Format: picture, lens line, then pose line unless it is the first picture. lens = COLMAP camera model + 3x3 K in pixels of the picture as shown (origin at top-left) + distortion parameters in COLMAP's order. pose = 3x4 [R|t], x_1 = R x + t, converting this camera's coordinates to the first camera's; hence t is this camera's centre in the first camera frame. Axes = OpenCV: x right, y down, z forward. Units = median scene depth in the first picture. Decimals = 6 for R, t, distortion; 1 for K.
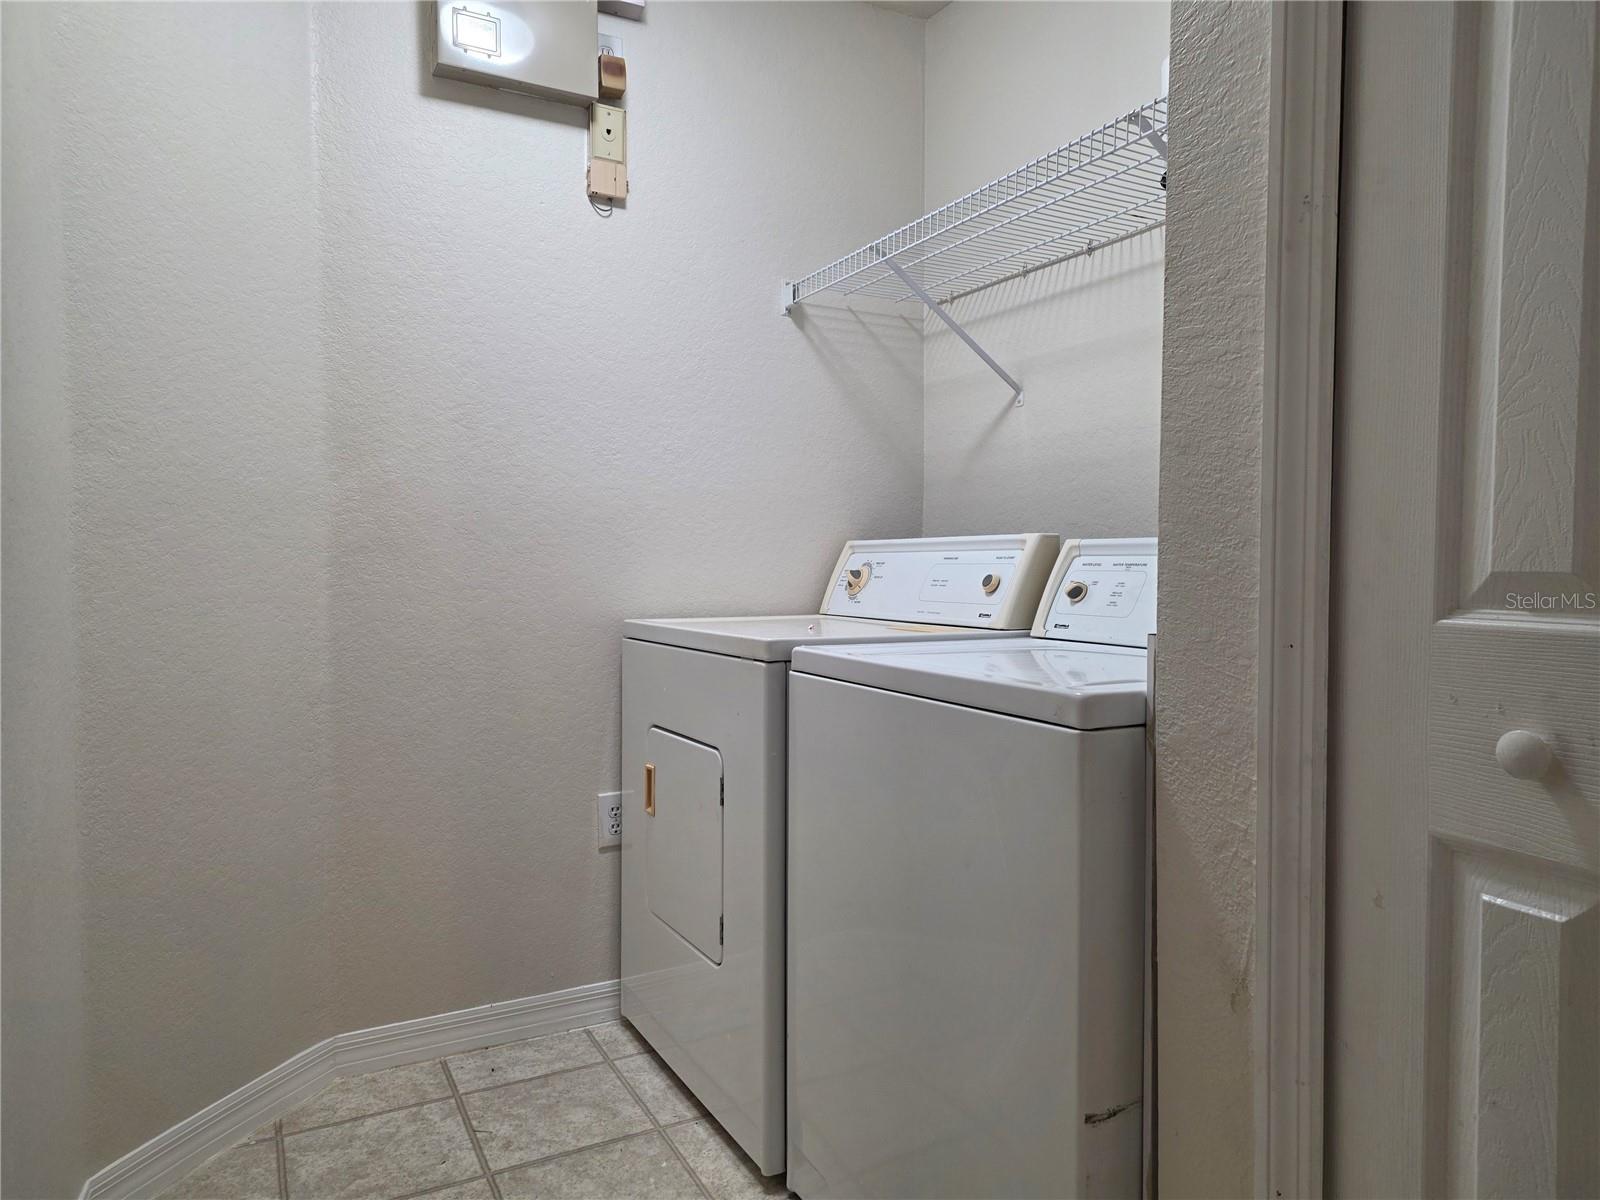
lens RADIAL K [[1061.9, 0, 800.0], [0, 1061.9, 600.0], [0, 0, 1]] dist [0.097405, -0.073770]
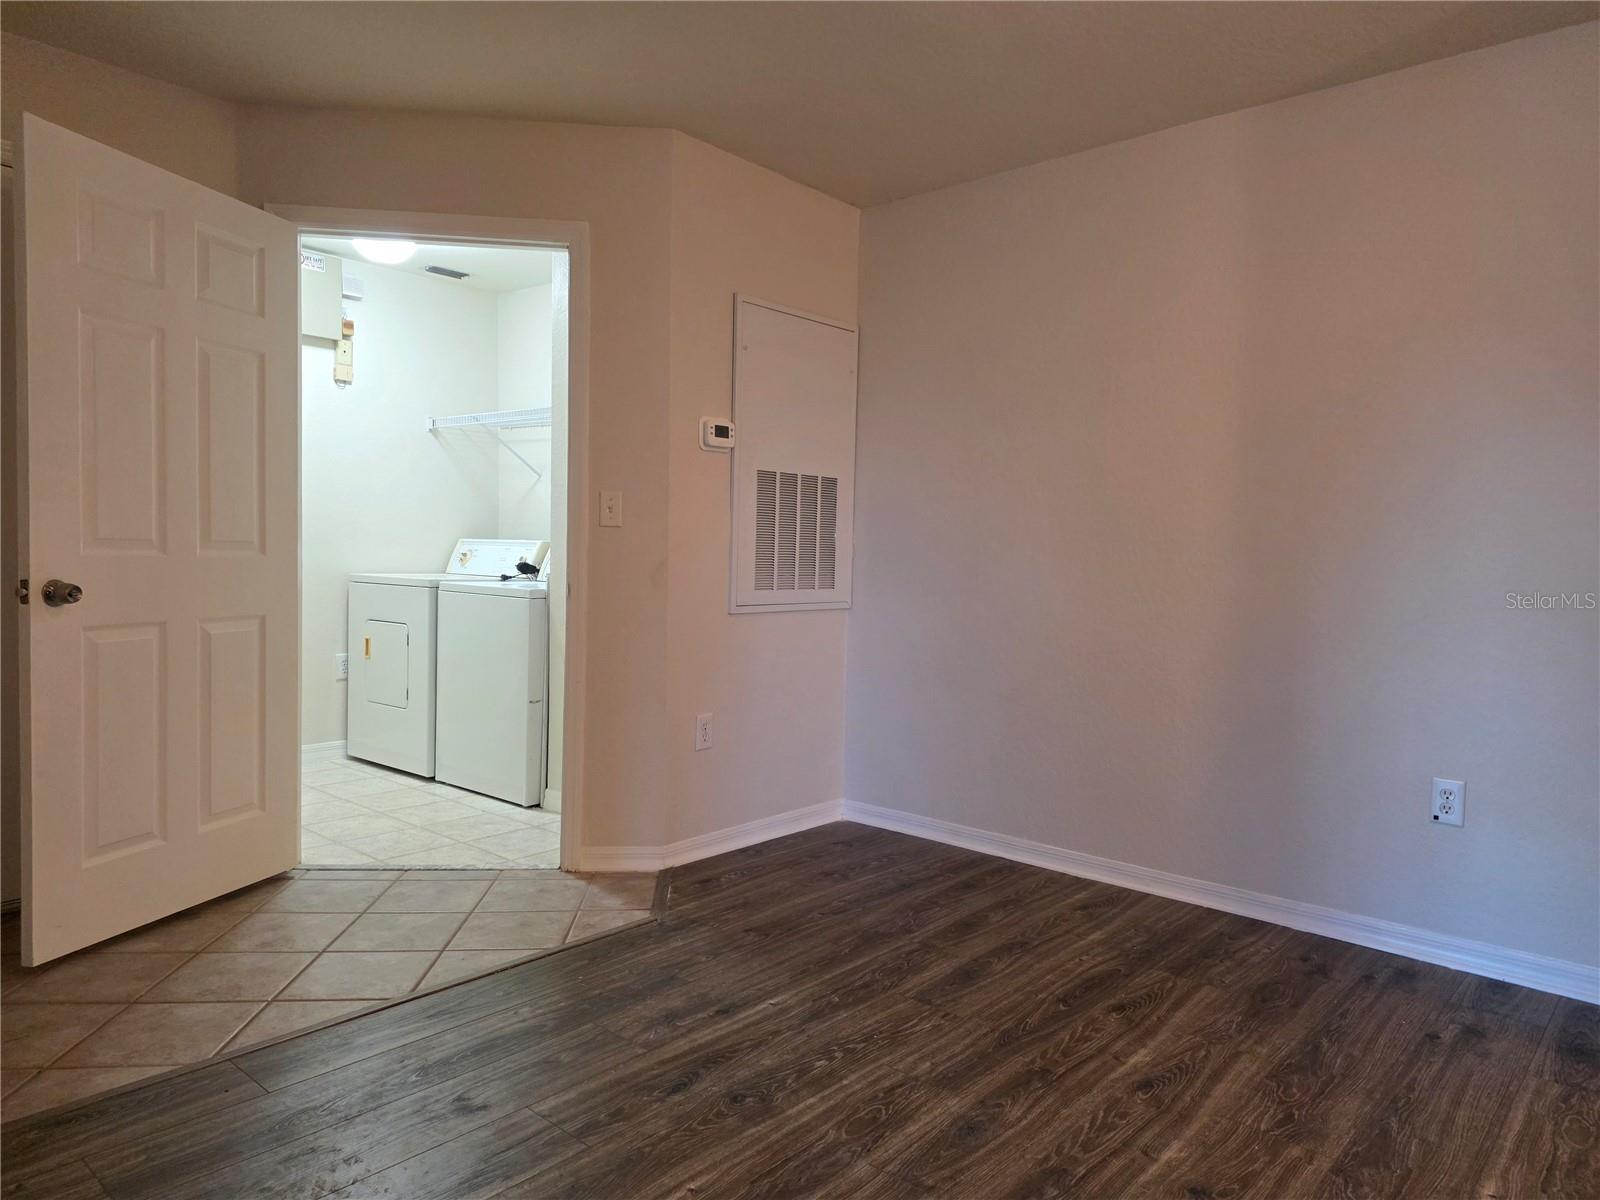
lens RADIAL K [[1061.9, 0, 800.0], [0, 1061.9, 600.0], [0, 0, 1]] dist [0.097405, -0.073770]
pose [[0.935181, 0.003717, 0.354150, -0.086851], [-0.010113, 0.999817, 0.016210, 0.027503], [-0.354025, -0.018741, 0.935048, -1.389916]]
